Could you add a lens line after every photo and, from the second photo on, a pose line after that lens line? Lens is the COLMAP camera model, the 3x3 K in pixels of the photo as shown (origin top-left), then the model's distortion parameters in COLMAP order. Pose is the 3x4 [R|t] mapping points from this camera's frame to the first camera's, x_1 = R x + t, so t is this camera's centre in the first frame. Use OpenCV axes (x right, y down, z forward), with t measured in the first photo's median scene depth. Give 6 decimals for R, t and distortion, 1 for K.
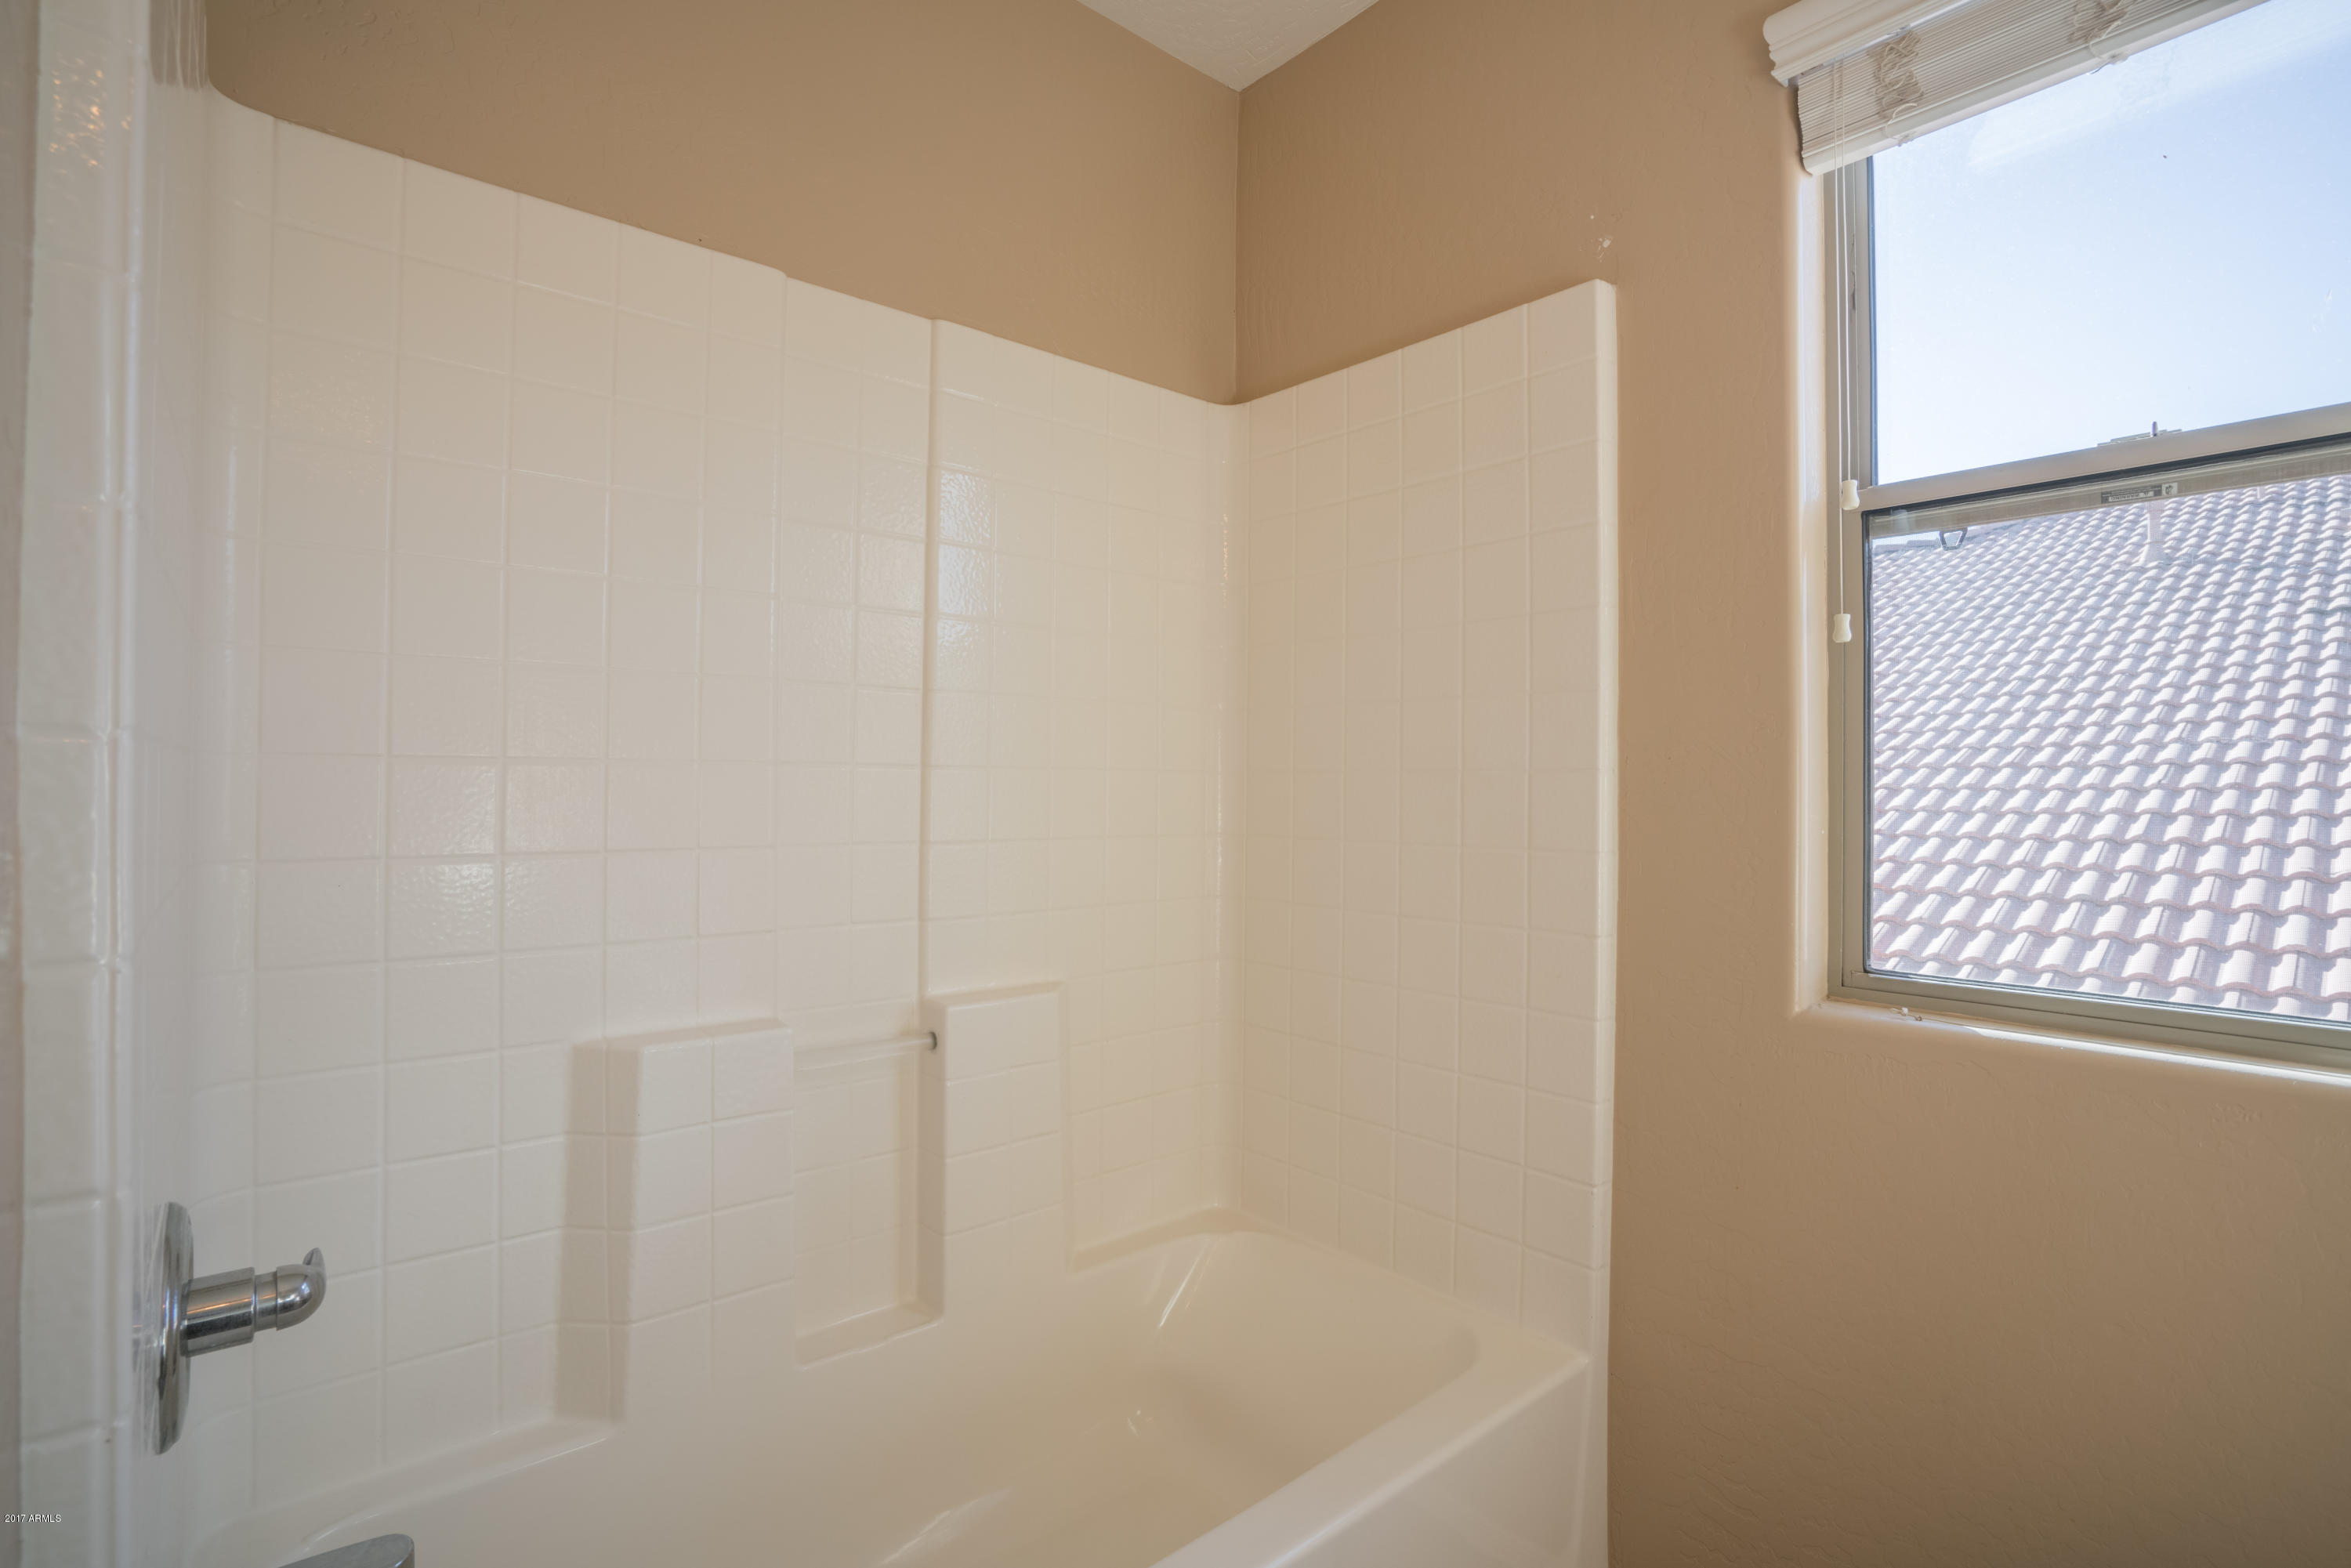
lens RADIAL K [[1097.8, 0, 1175.5], [0, 1097.8, 784.0], [0, 0, 1]] dist [-0.048901, 0.016906]
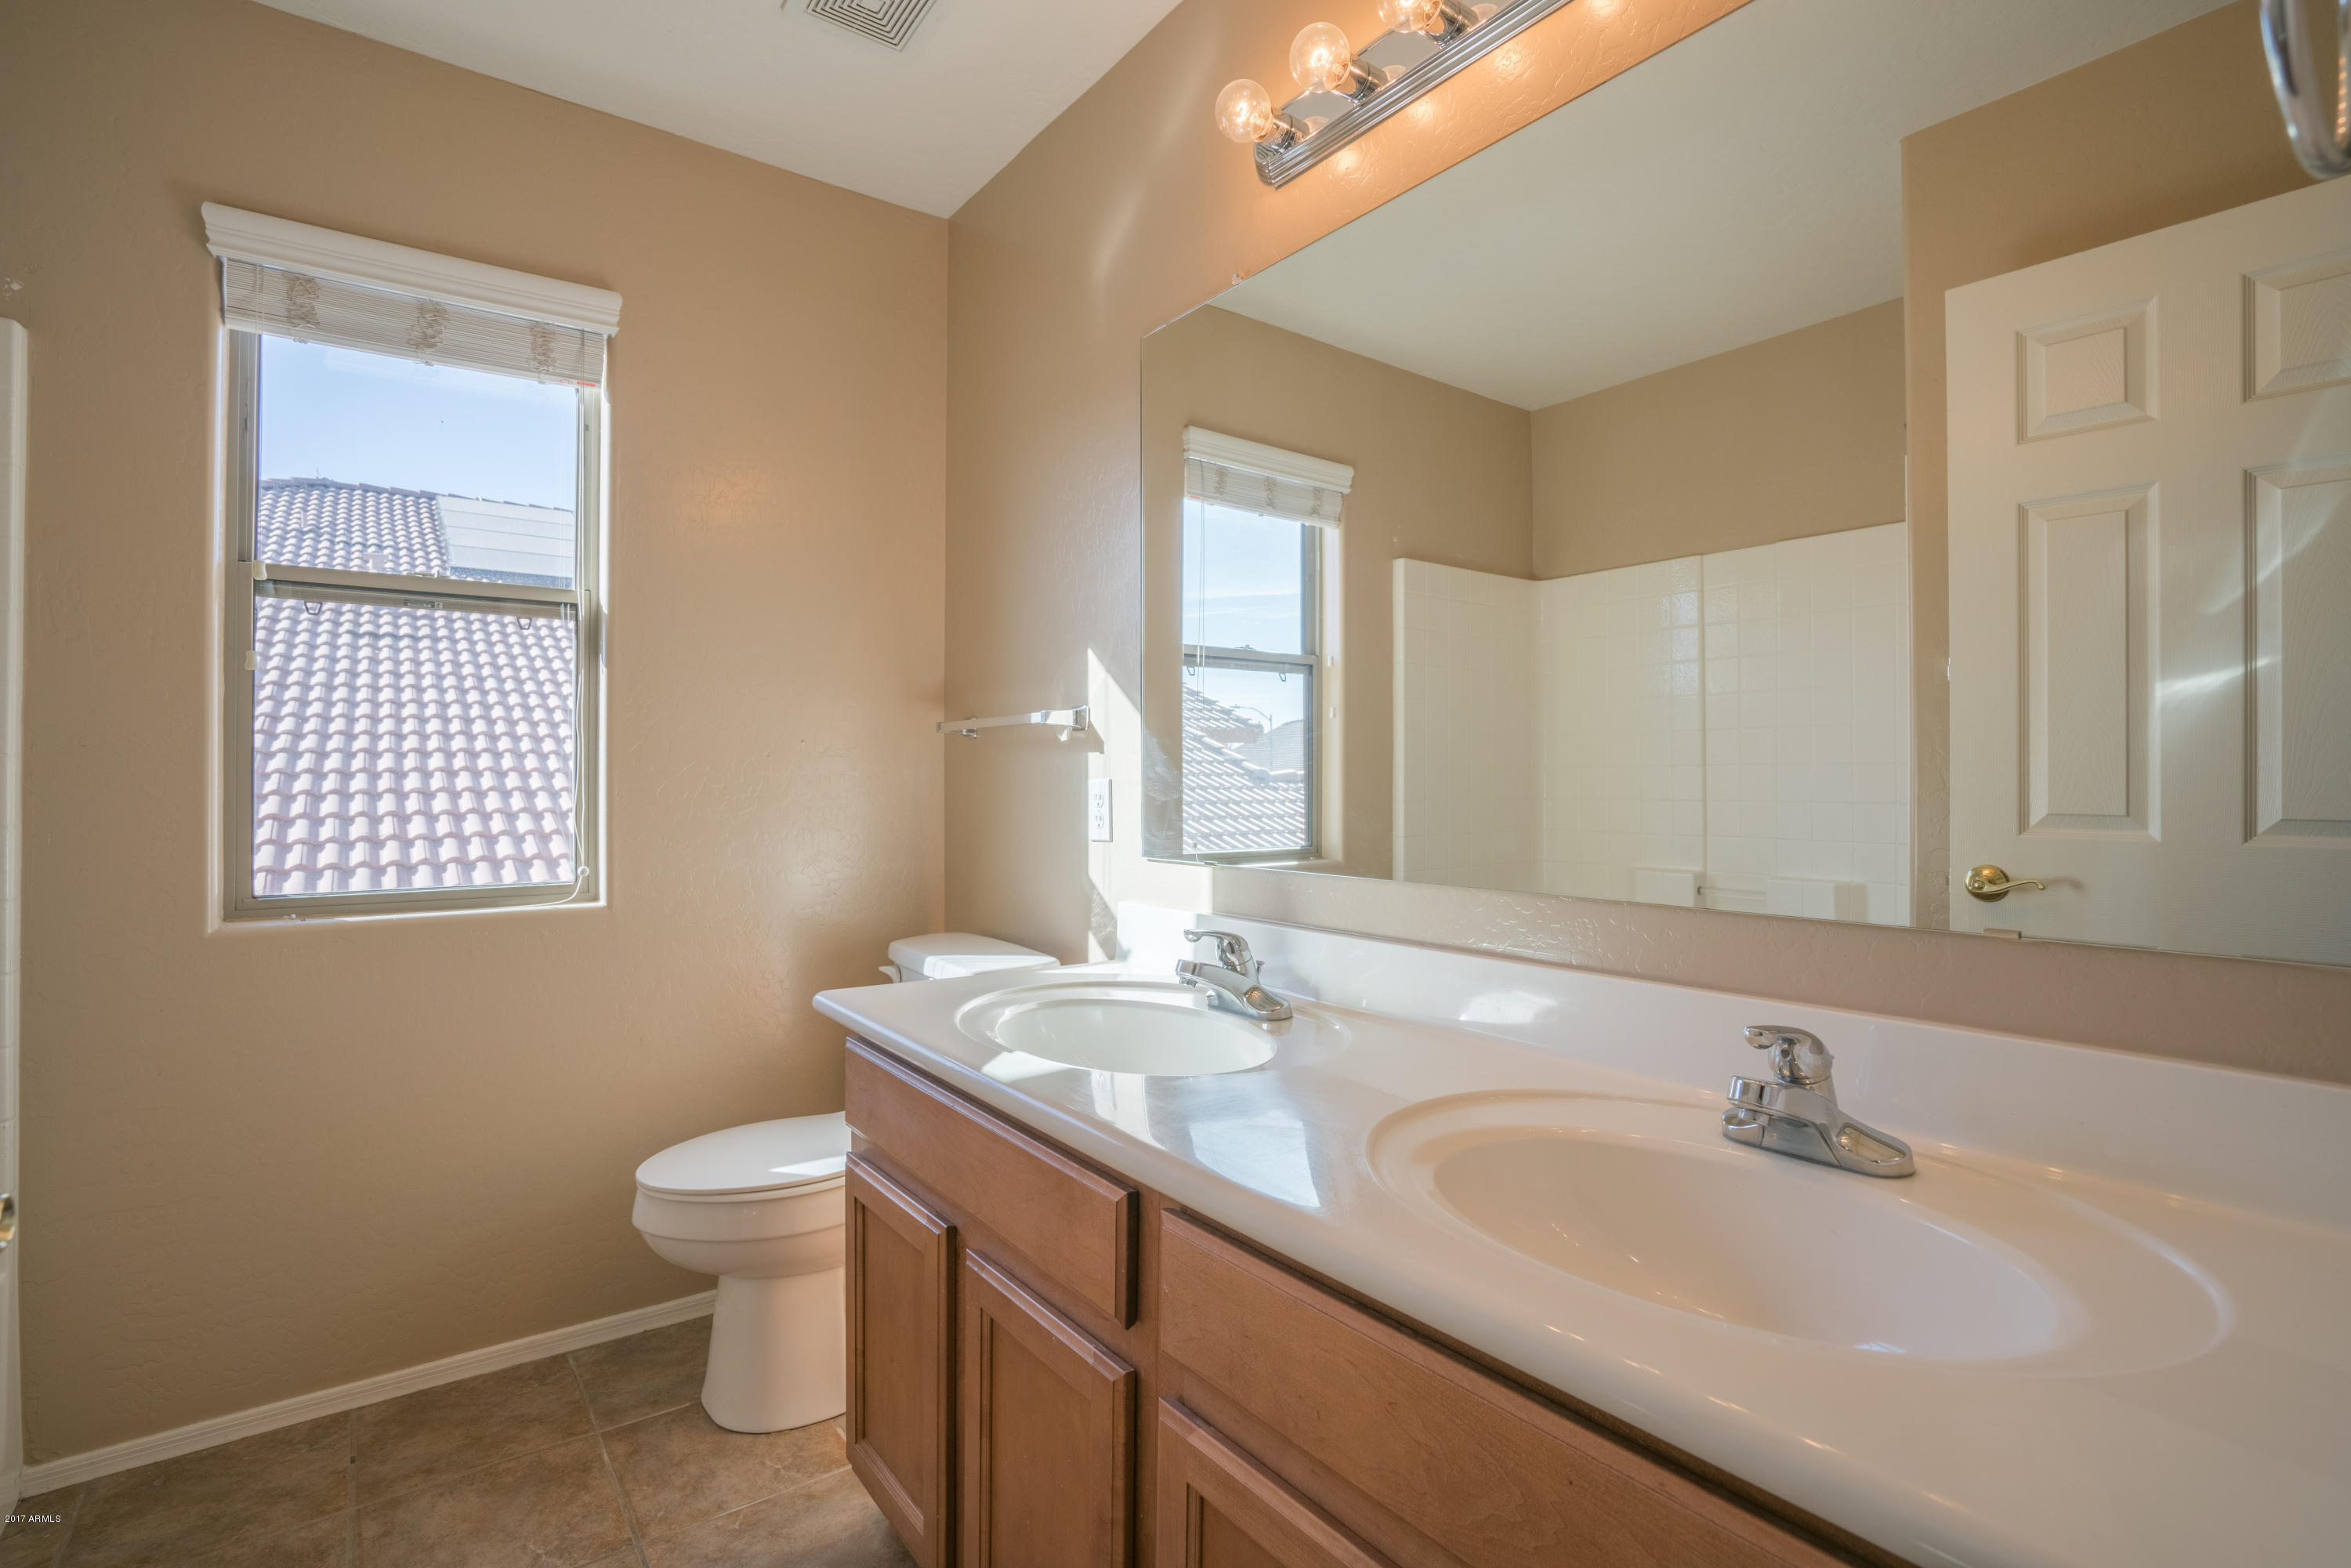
lens RADIAL K [[1097.8, 0, 1175.5], [0, 1097.8, 784.0], [0, 0, 1]] dist [-0.048901, 0.016906]
pose [[0.064246, -0.005403, 0.997919, -0.635382], [-0.009148, 0.999940, 0.006003, 0.001964], [-0.997892, -0.009515, 0.064192, -0.289412]]
